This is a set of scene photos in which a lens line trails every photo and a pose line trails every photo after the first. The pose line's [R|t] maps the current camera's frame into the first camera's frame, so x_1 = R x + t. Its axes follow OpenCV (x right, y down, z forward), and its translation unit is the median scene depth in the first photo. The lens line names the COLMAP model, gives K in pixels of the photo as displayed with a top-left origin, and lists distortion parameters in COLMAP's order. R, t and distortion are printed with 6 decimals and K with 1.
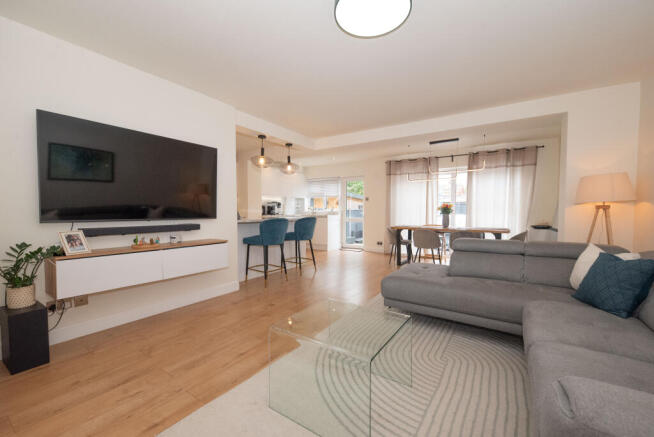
lens RADIAL K [[279.9, 0, 327.0], [0, 279.9, 218.5], [0, 0, 1]] dist [0.000424, 0.000010]
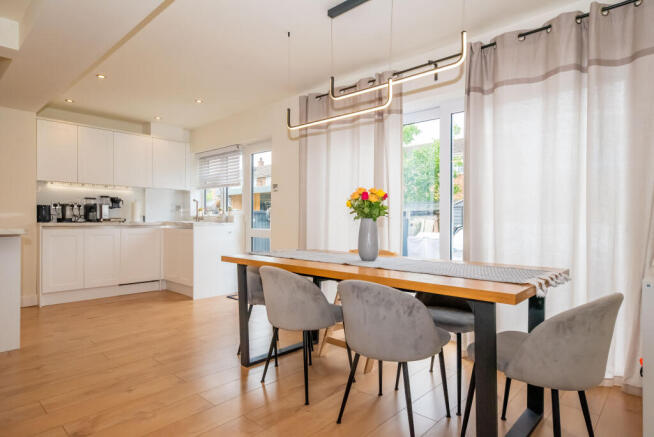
lens RADIAL K [[370.5, 0, 338.2], [0, 370.5, 223.7], [0, 0, 1]] dist [-0.000260, -0.000346]
pose [[0.989854, 0.001959, -0.142074, 0.354704], [-0.003230, 0.999957, -0.008720, -0.006416], [0.142051, 0.009091, 0.989818, 0.451111]]
